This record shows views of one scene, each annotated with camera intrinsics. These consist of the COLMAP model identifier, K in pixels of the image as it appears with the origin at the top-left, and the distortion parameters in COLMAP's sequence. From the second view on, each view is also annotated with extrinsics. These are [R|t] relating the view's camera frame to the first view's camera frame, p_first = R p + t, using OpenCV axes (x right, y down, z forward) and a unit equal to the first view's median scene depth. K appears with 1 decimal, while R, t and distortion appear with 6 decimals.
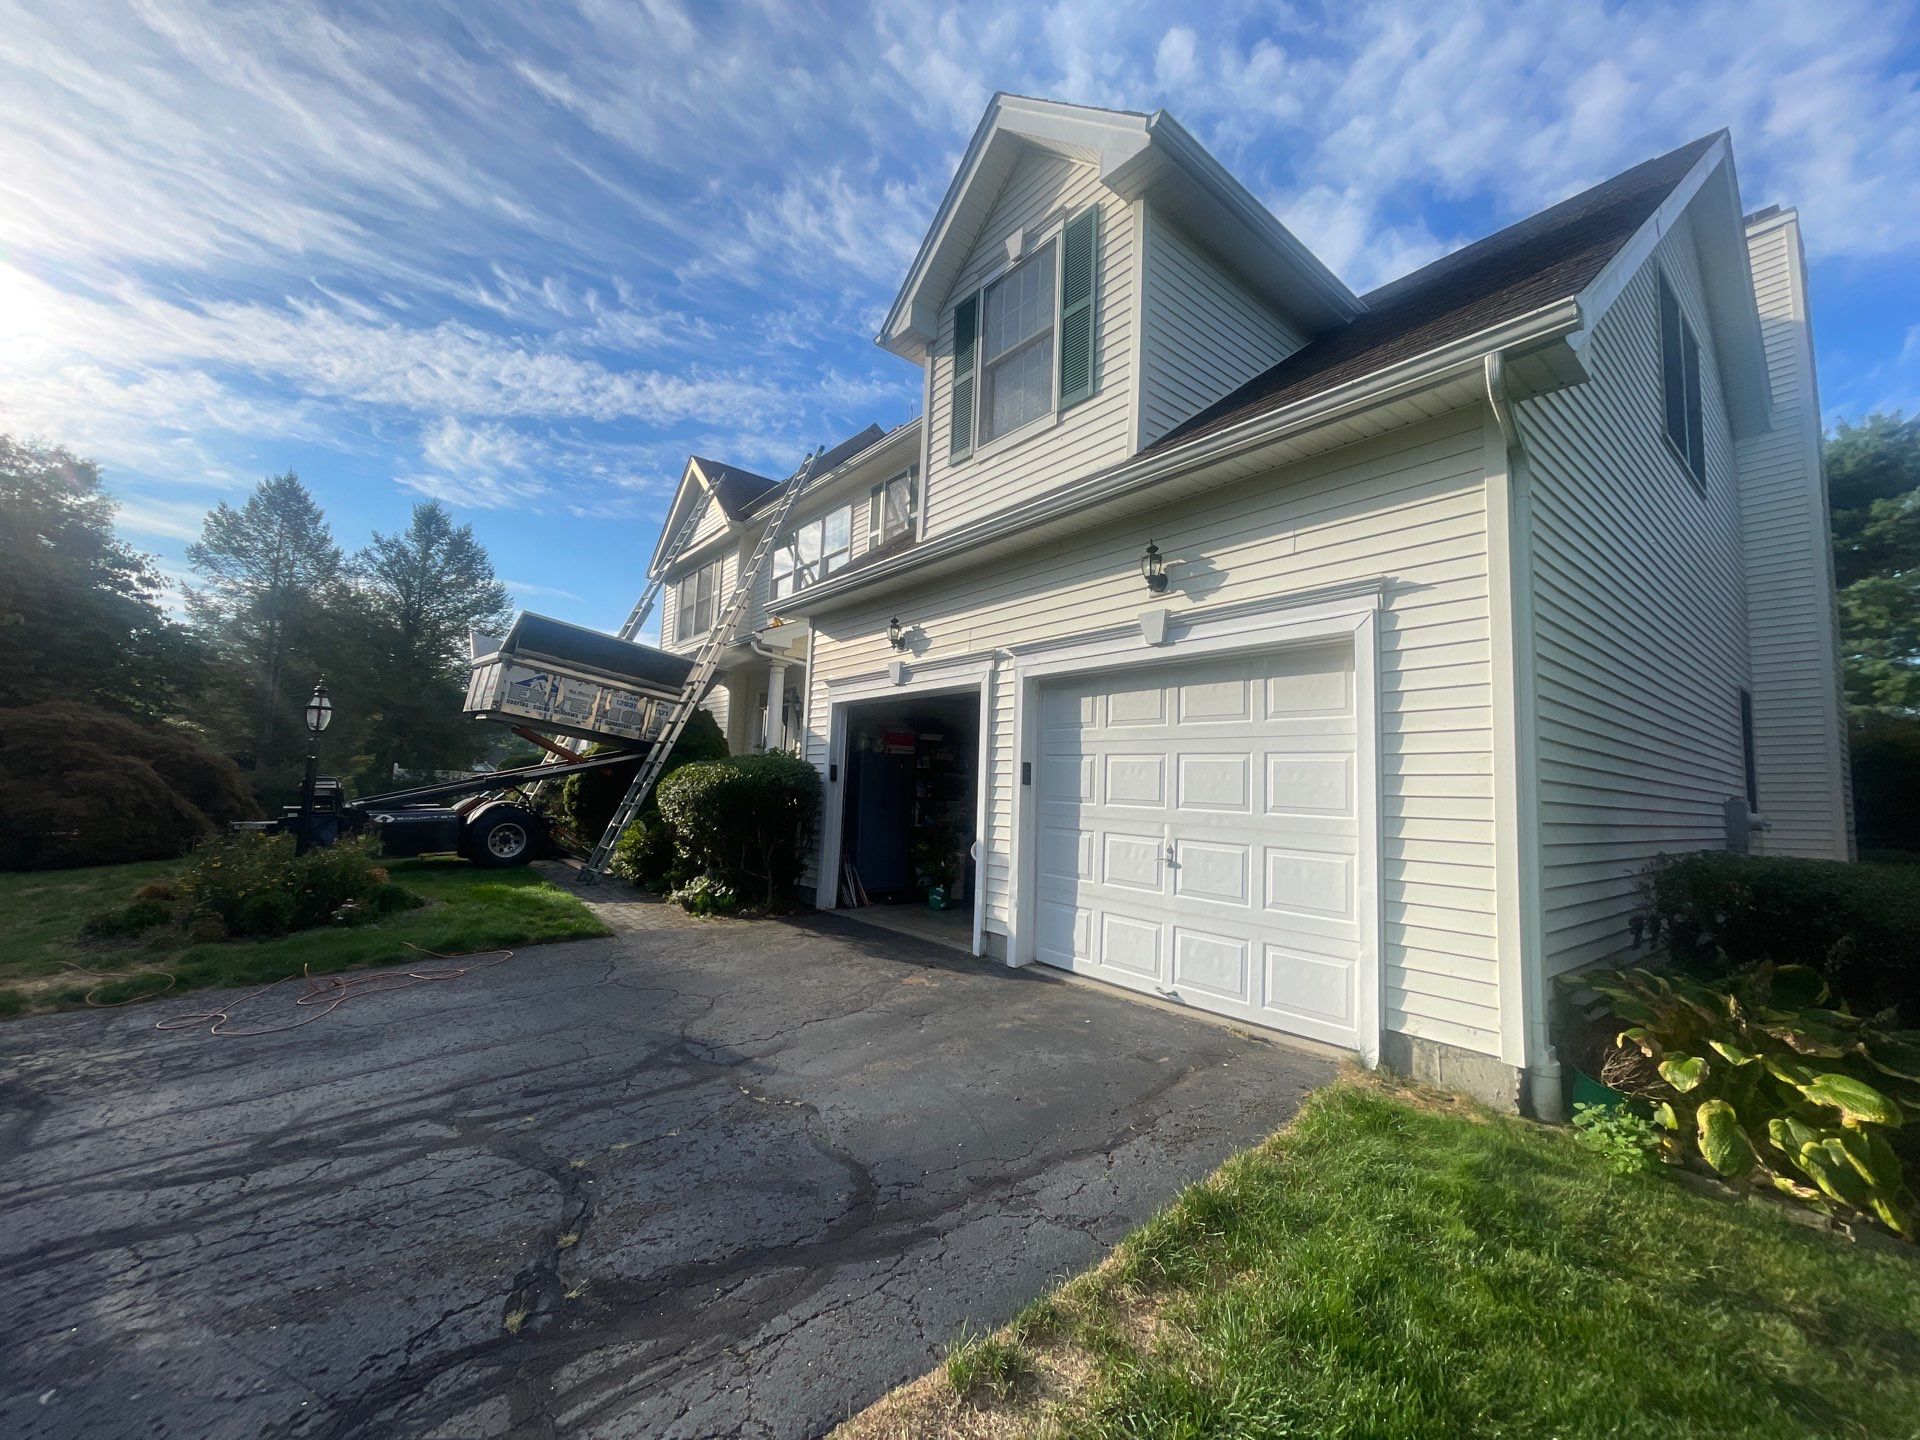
lens RADIAL K [[766.7, 0, 960.0], [0, 766.7, 720.0], [0, 0, 1]] dist [-0.000010, 0.000003]
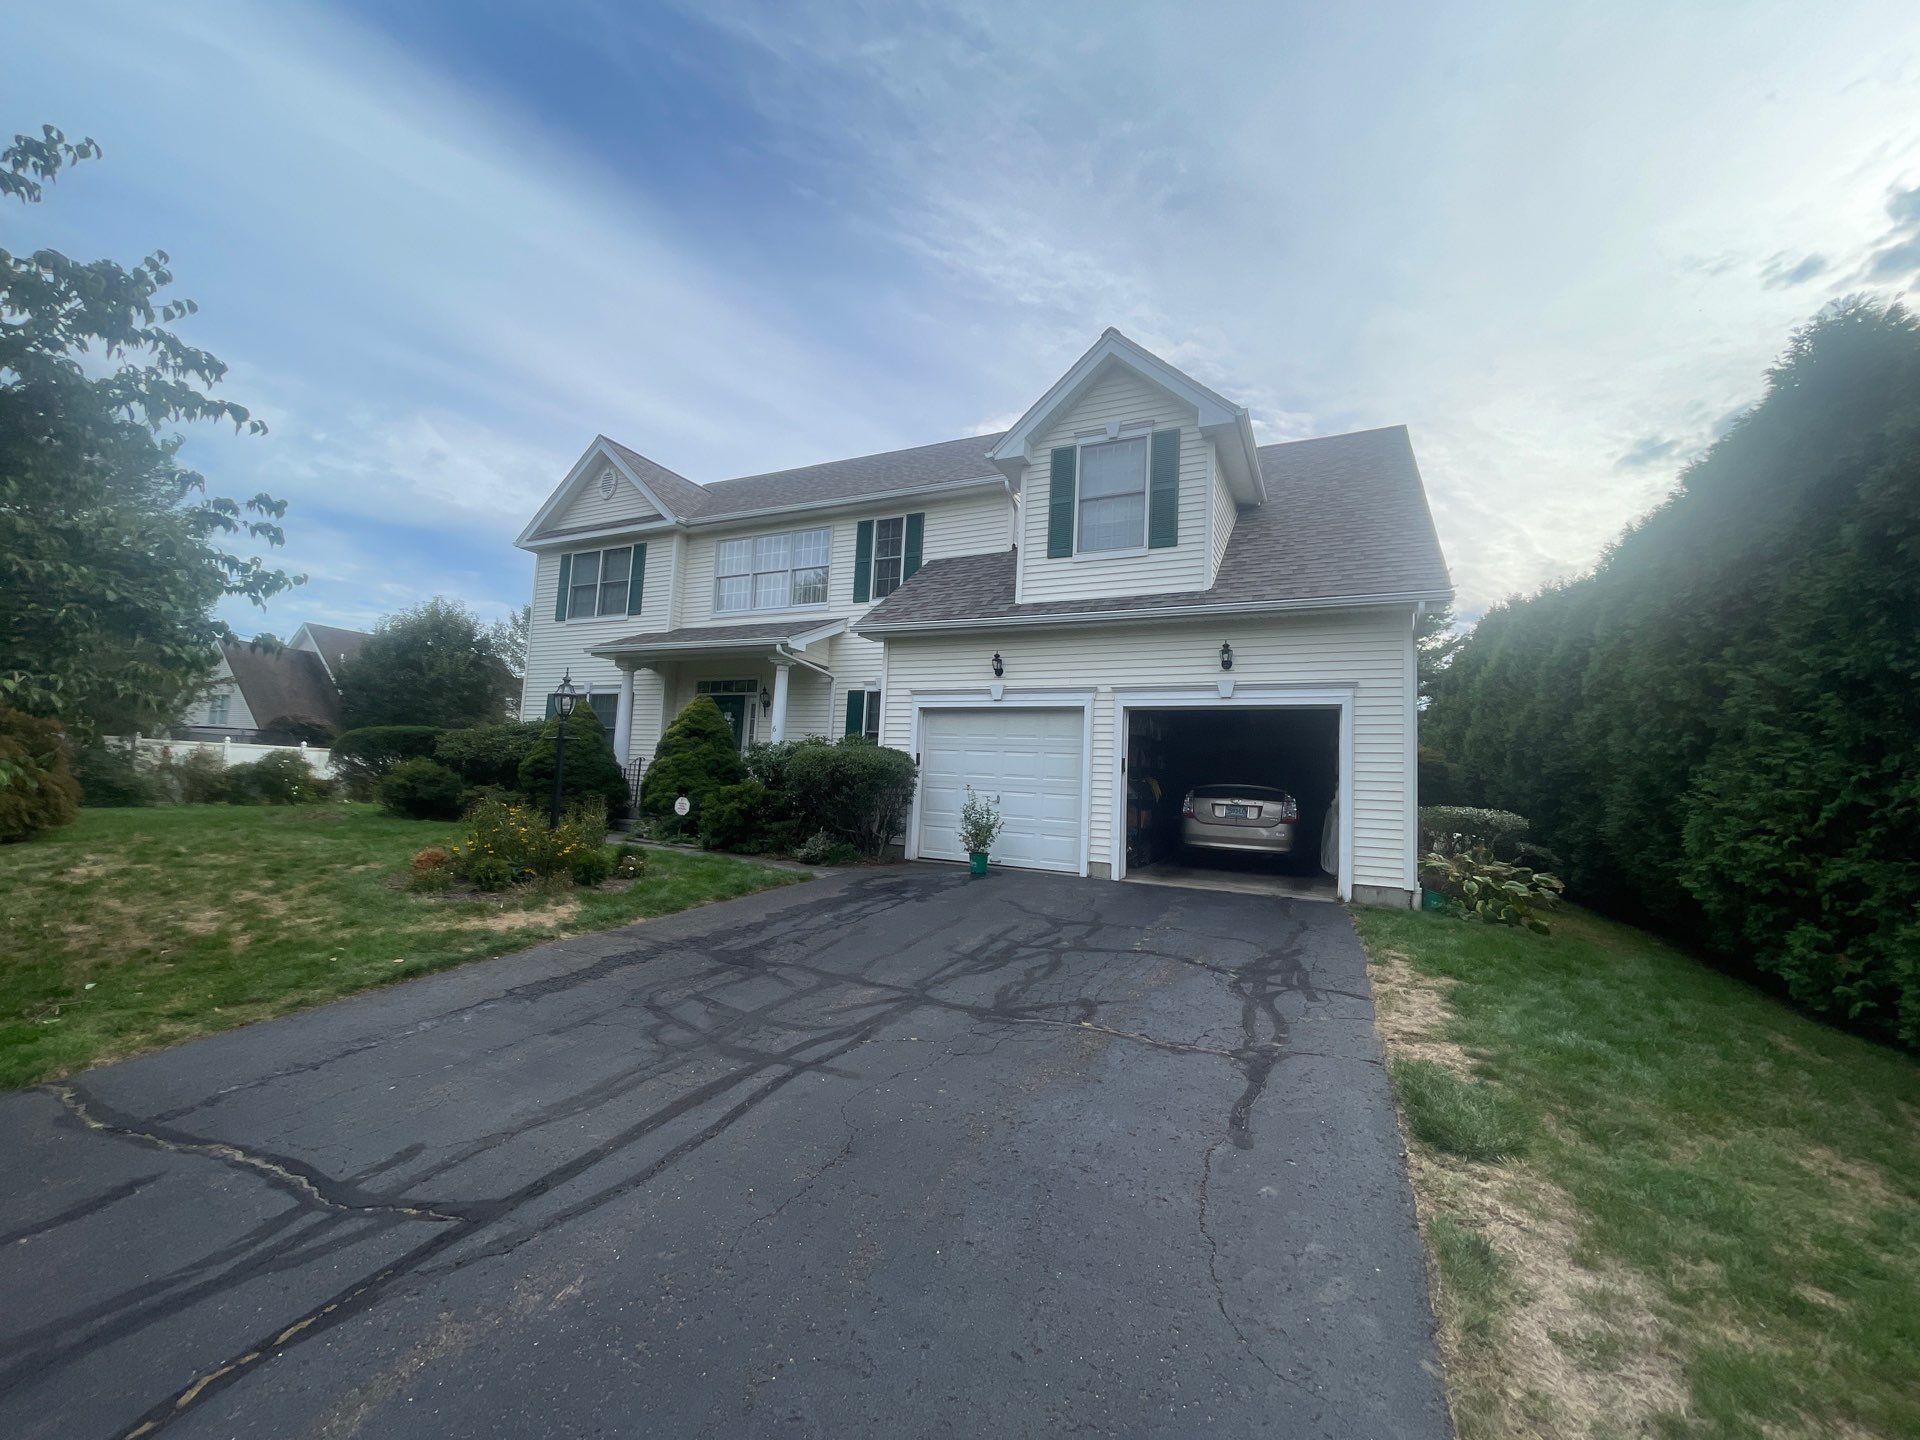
lens RADIAL K [[766.7, 0, 960.0], [0, 766.7, 720.0], [0, 0, 1]] dist [-0.000010, 0.000003]
pose [[0.904468, 0.049650, 0.423641, -0.915152], [-0.058236, 0.998276, 0.007337, -0.017602], [-0.422547, -0.031308, 0.905800, -0.331201]]
